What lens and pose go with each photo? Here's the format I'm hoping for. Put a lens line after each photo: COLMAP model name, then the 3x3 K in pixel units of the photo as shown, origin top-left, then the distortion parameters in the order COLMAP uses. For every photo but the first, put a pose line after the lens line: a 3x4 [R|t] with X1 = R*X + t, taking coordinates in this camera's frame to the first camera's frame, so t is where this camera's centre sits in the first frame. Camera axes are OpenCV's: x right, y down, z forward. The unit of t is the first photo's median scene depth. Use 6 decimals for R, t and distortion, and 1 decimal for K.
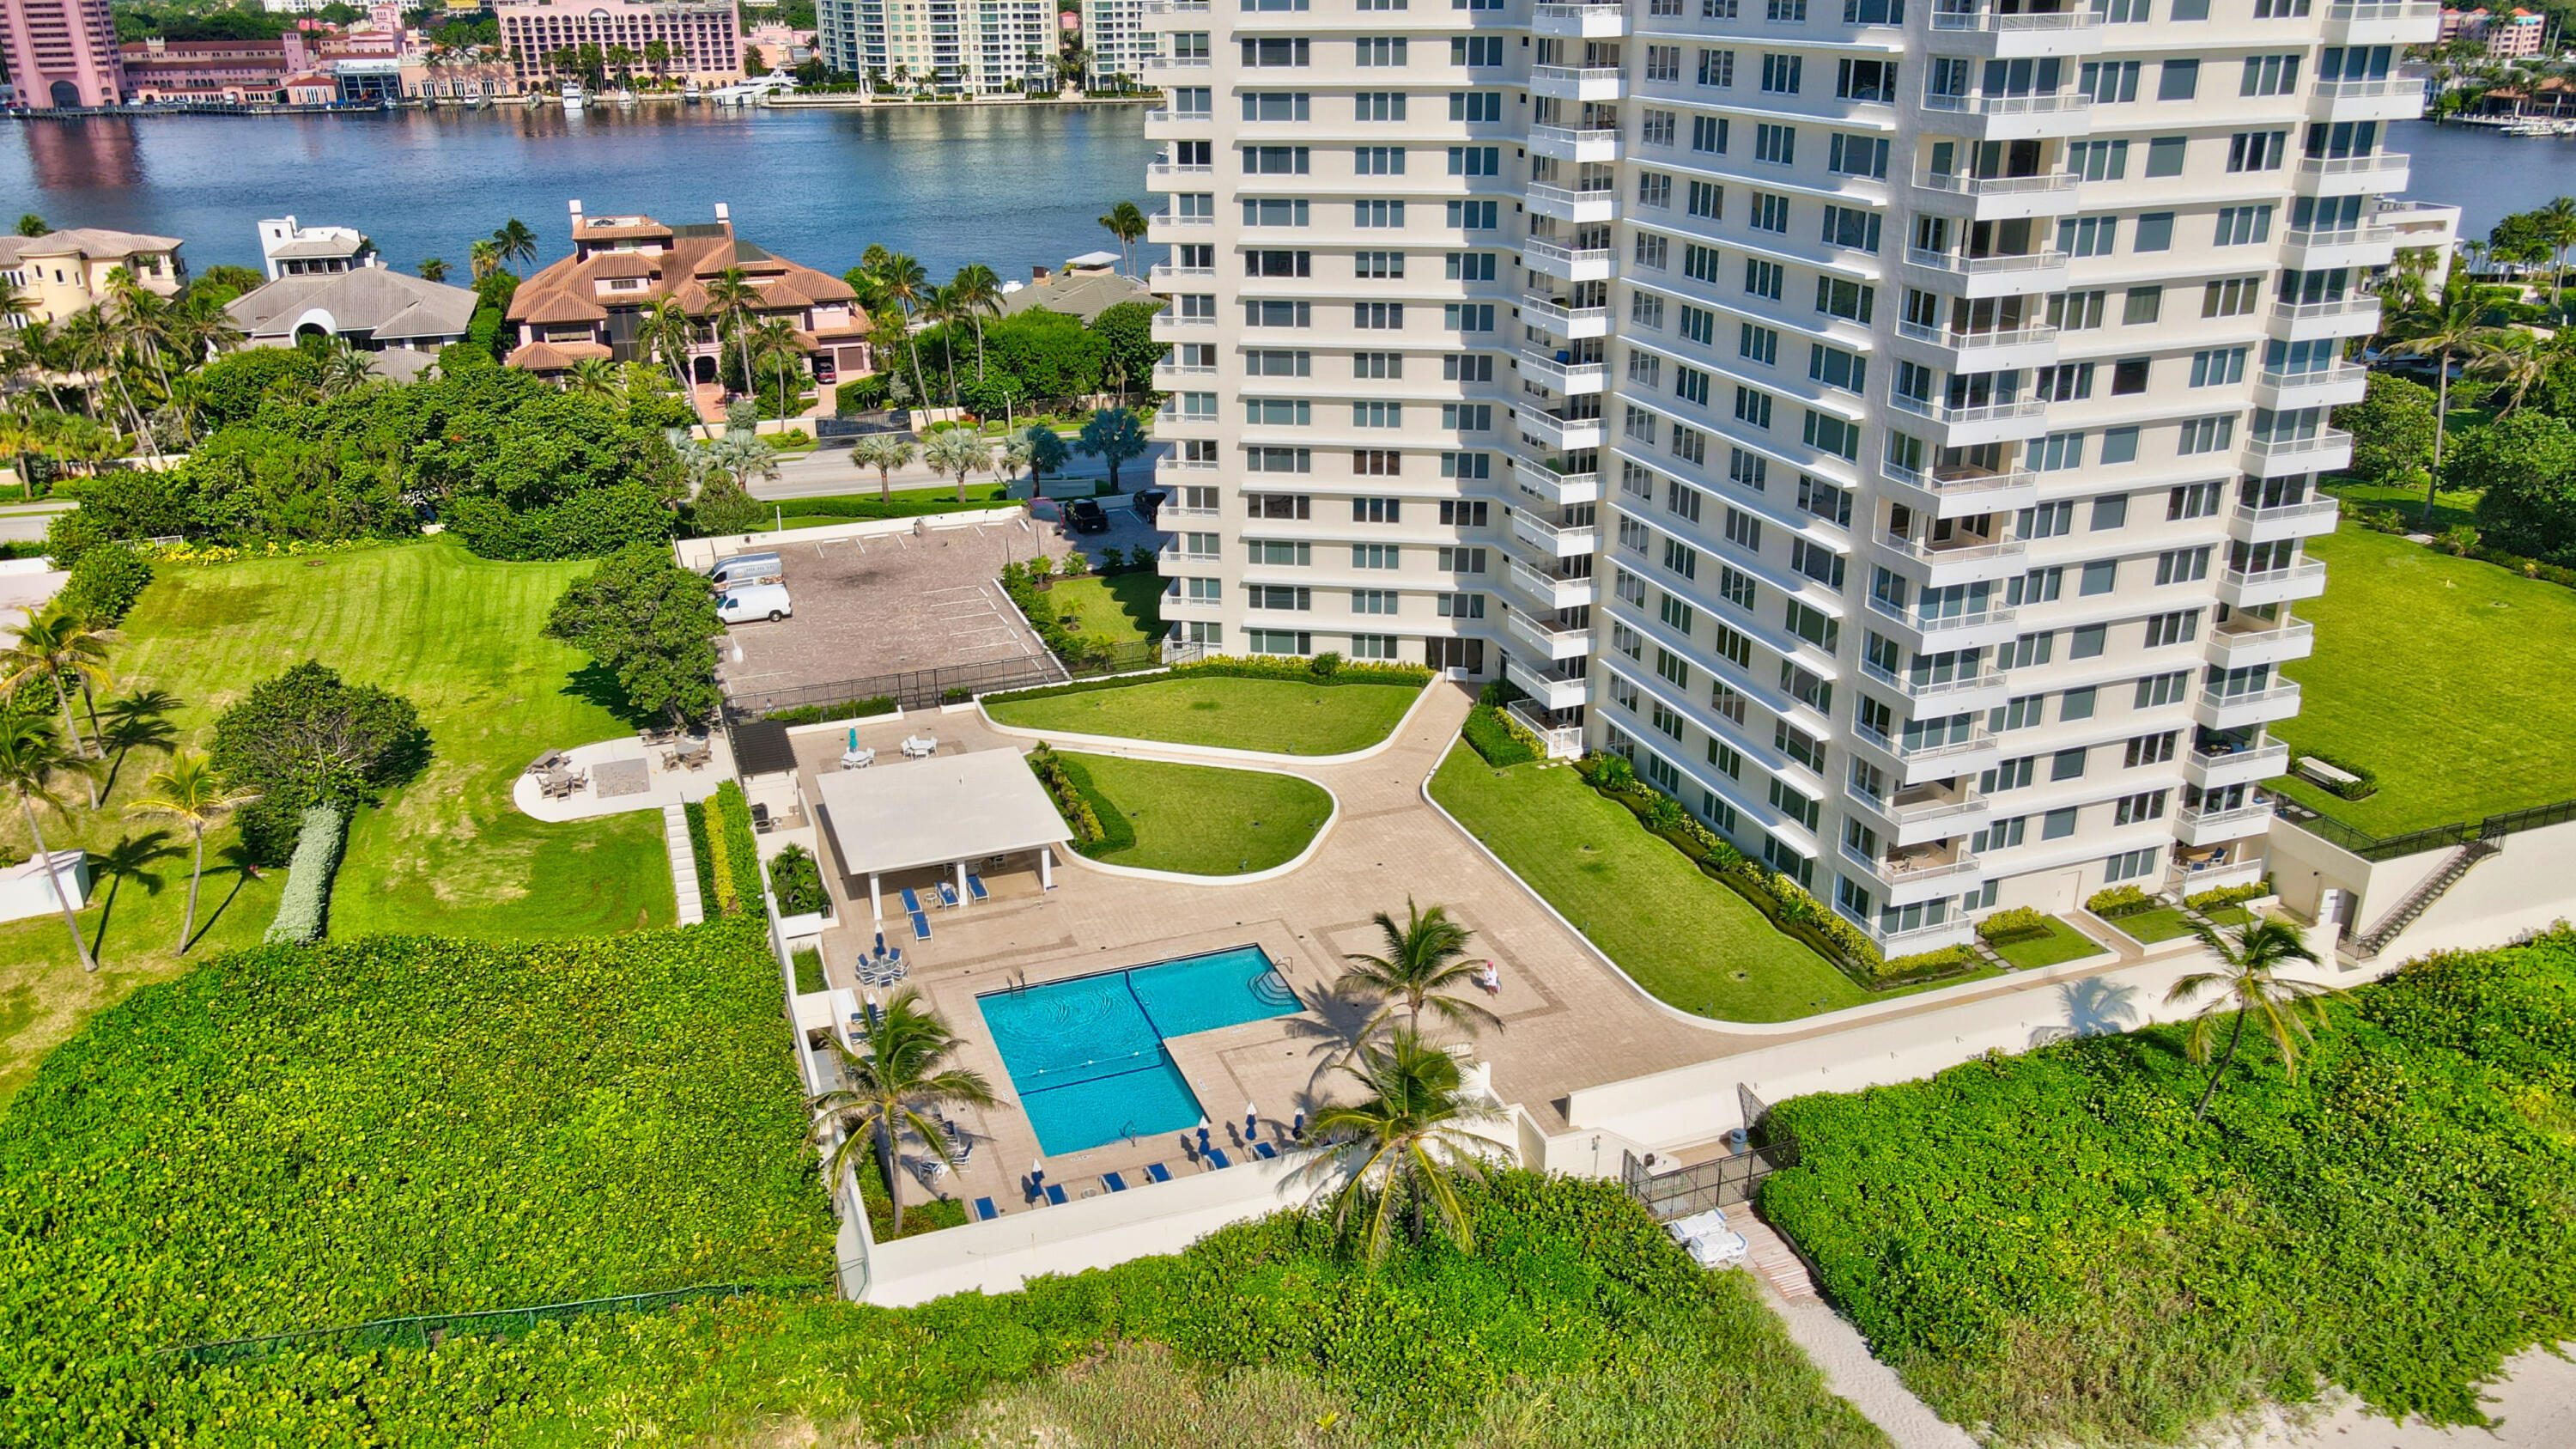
lens RADIAL K [[1889.5, 0, 1288.0], [0, 1889.5, 724.5], [0, 0, 1]] dist [-0.011417, 0.047123]
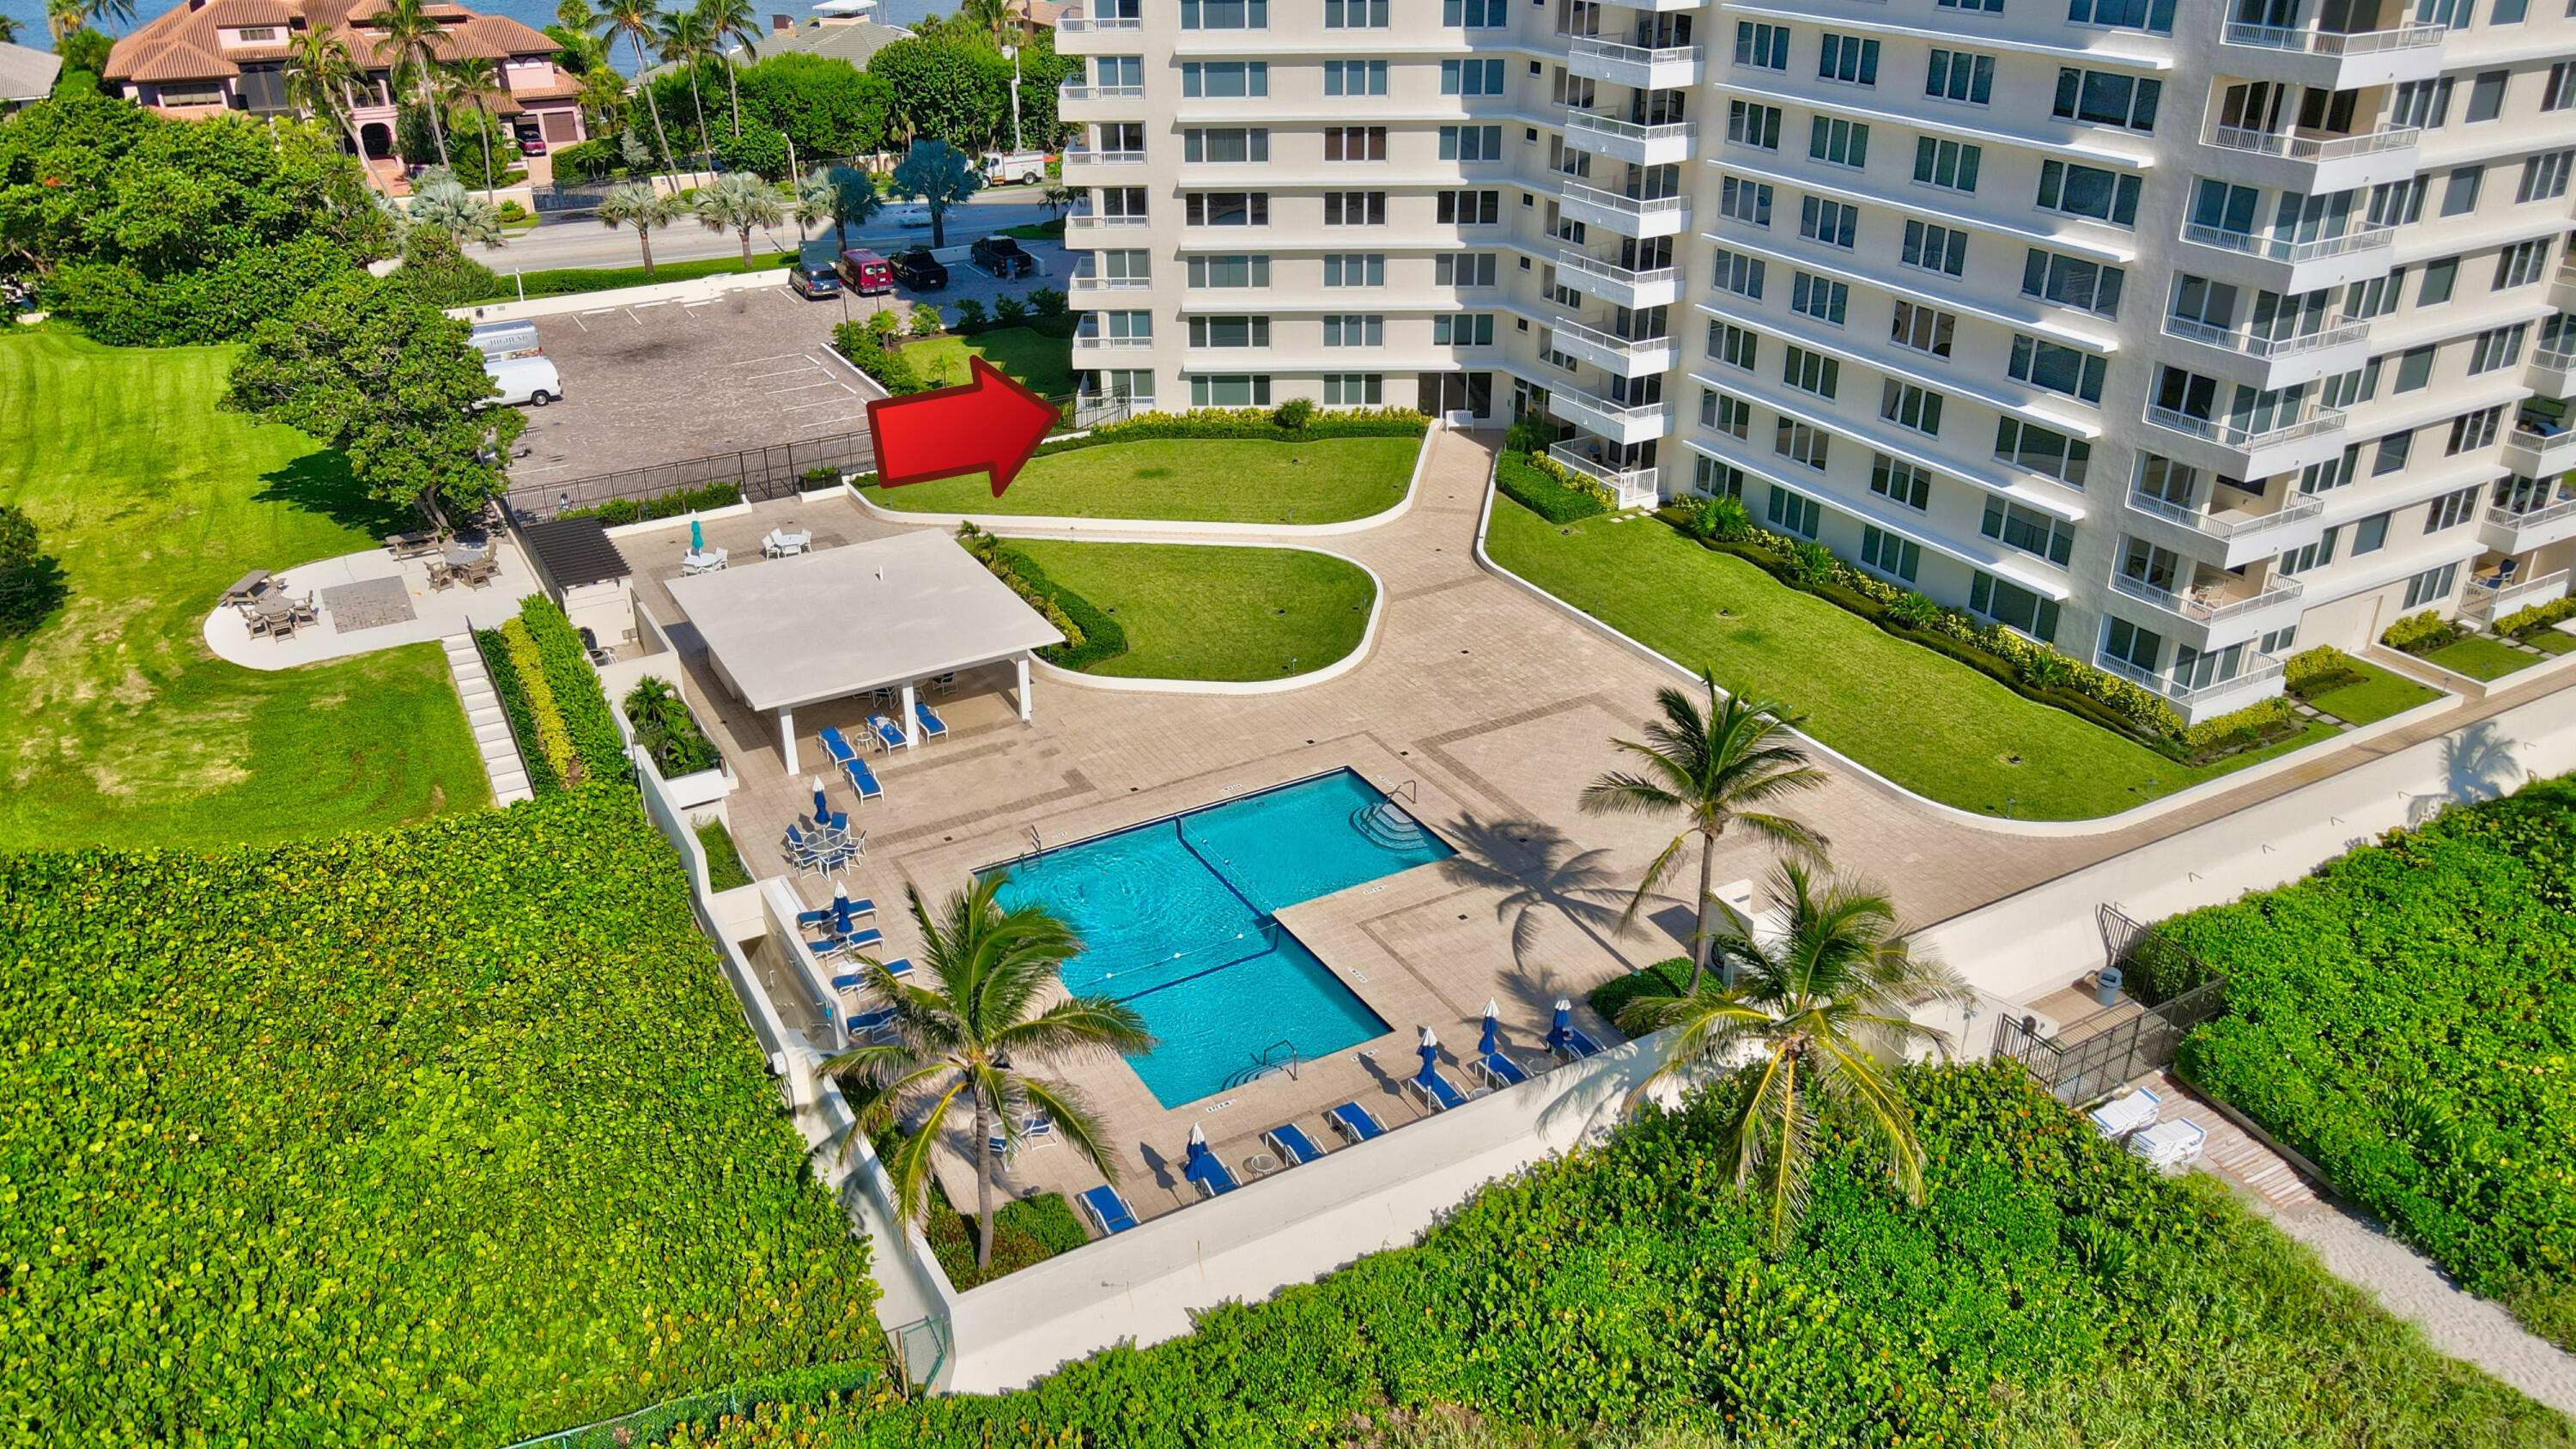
lens RADIAL K [[1889.5, 0, 1288.0], [0, 1889.5, 724.5], [0, 0, 1]] dist [-0.011417, 0.047123]
pose [[0.987307, -0.071526, 0.141803, -0.120205], [0.059433, 0.994367, 0.087763, 0.031162], [-0.147281, -0.078221, 0.985997, 0.260160]]
